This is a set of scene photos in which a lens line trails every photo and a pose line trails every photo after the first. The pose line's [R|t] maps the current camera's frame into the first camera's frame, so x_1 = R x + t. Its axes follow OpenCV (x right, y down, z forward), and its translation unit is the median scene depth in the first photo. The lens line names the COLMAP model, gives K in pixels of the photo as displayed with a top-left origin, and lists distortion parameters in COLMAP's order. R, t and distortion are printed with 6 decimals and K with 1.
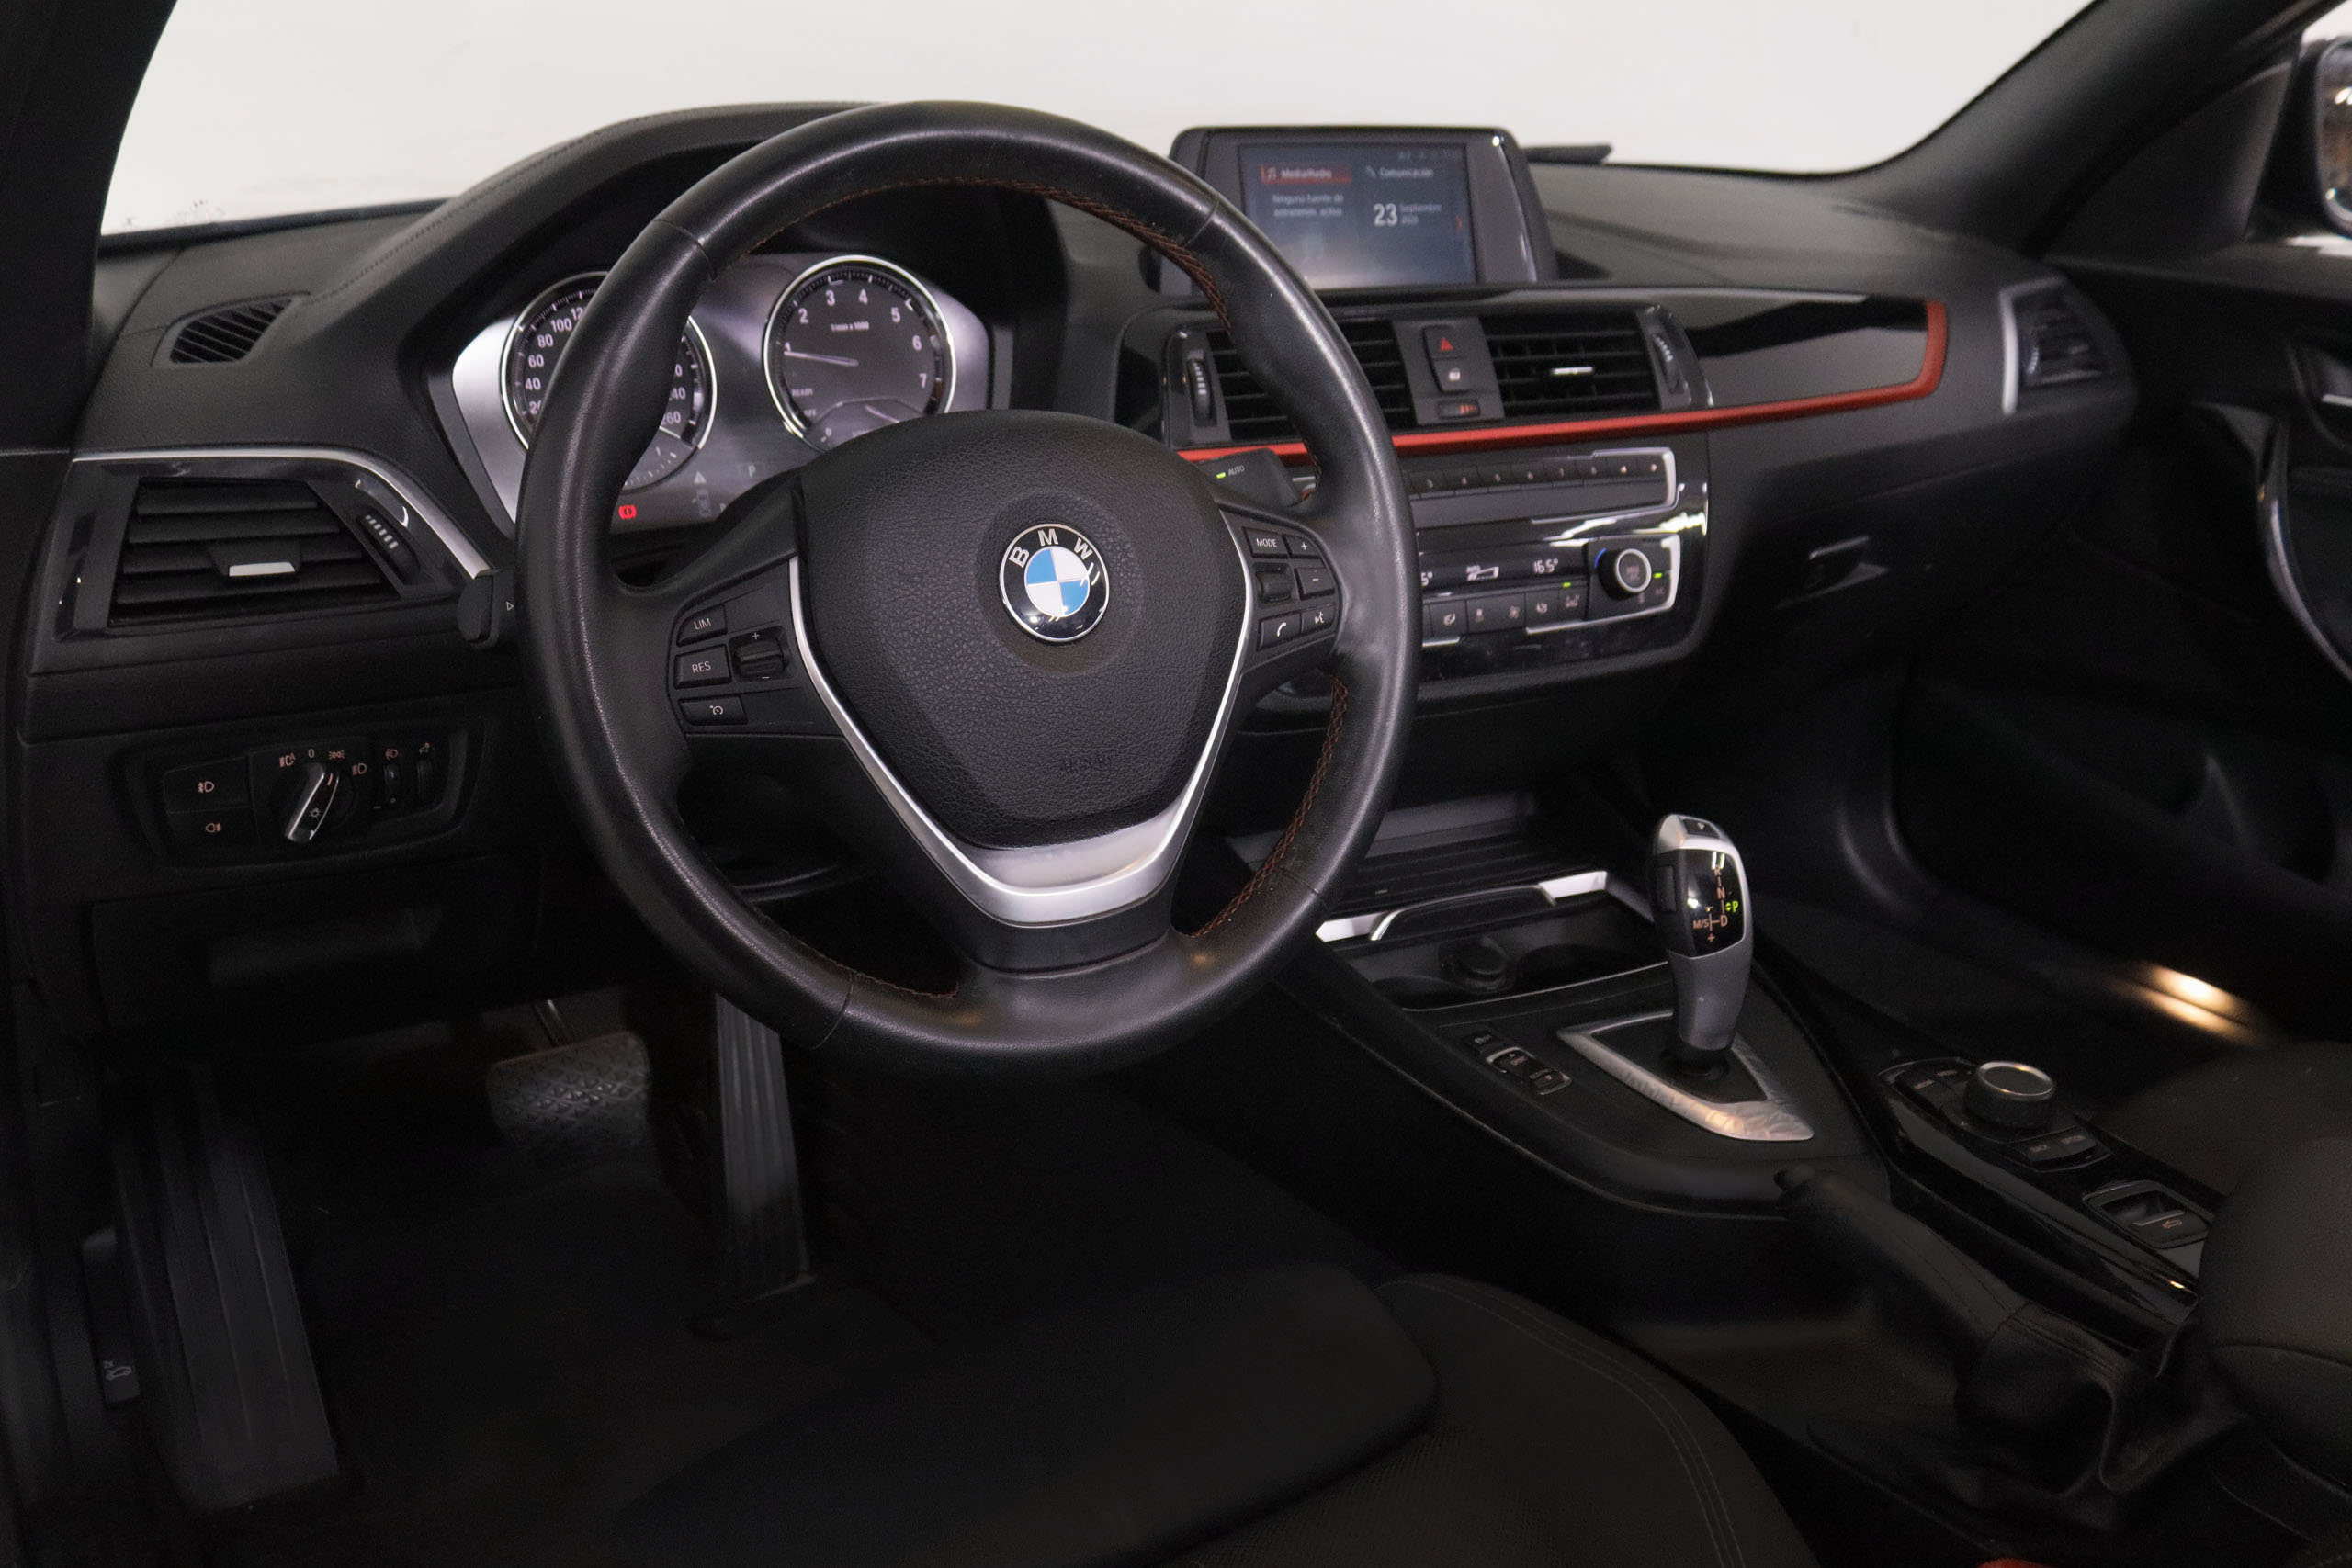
lens RADIAL K [[2193.7, 0, 1176.0], [0, 2193.7, 784.0], [0, 0, 1]] dist [-0.009898, -0.004474]
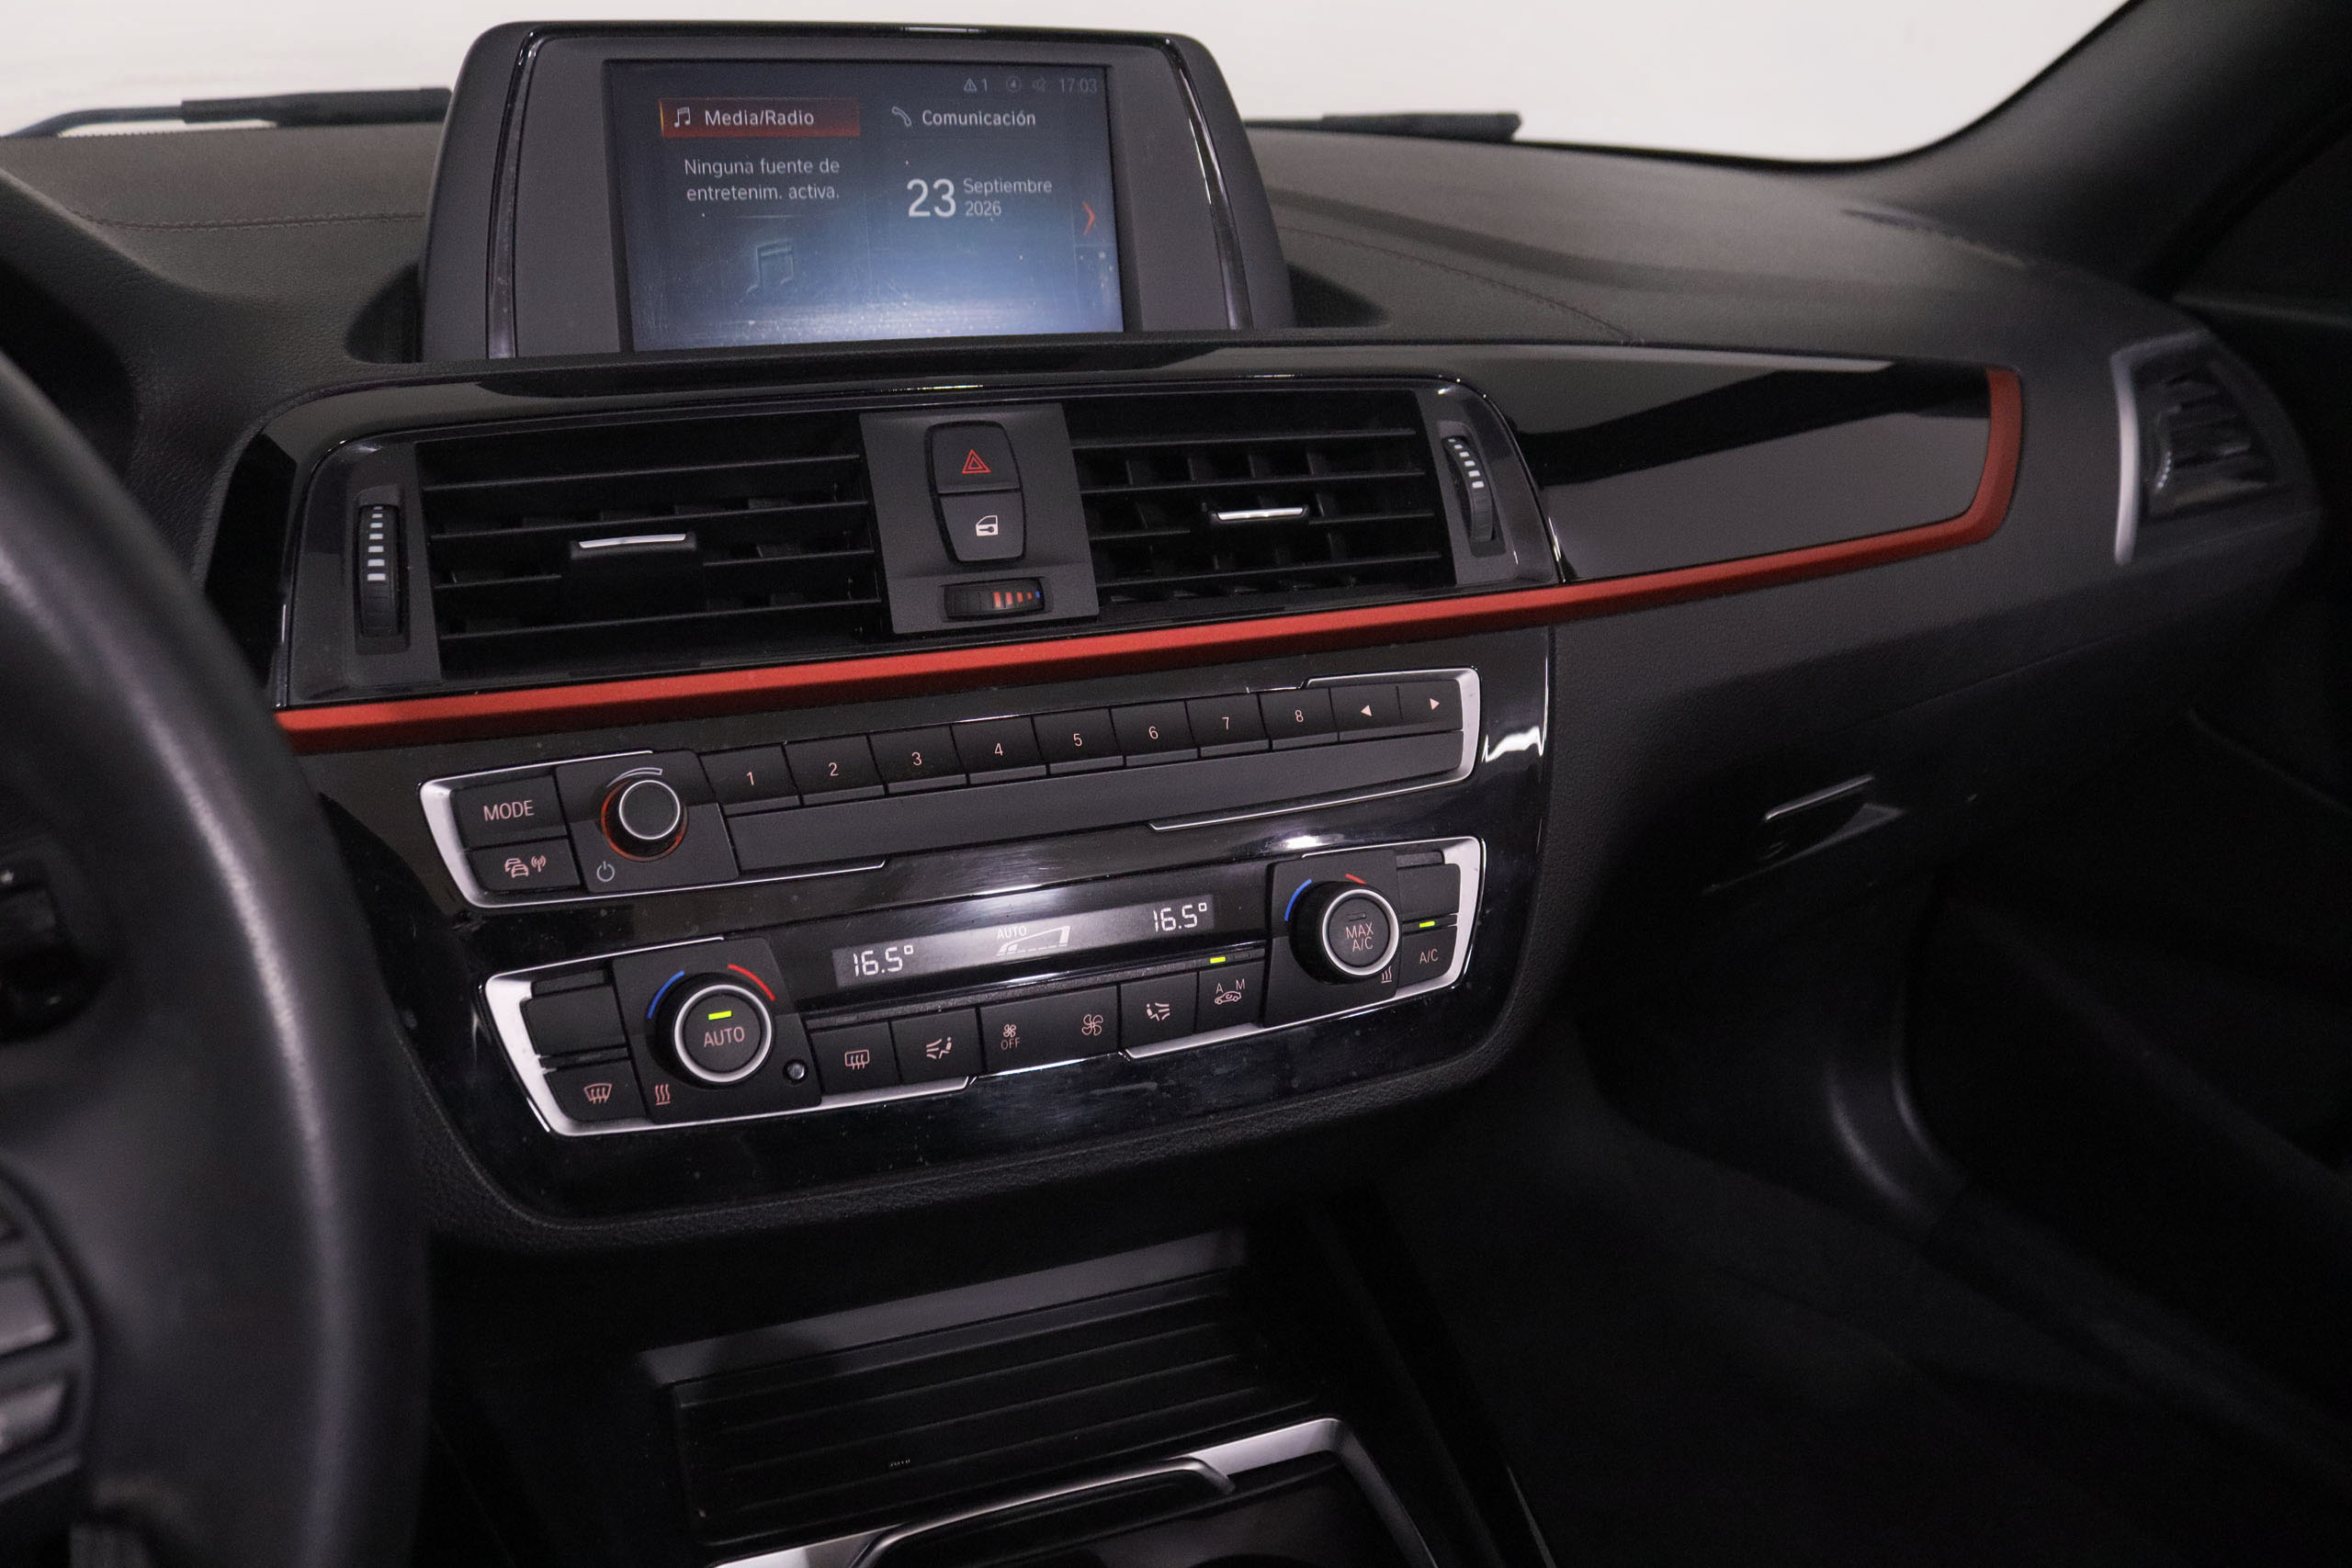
lens RADIAL K [[1958.7, 0, 1091.1], [0, 1958.7, 788.3], [0, 0, 1]] dist [-0.074306, 0.009291]
pose [[0.995054, 0.035295, -0.092853, 0.180412], [-0.032834, 0.999071, 0.027900, -0.133622], [0.093751, -0.024714, 0.995289, 0.538936]]
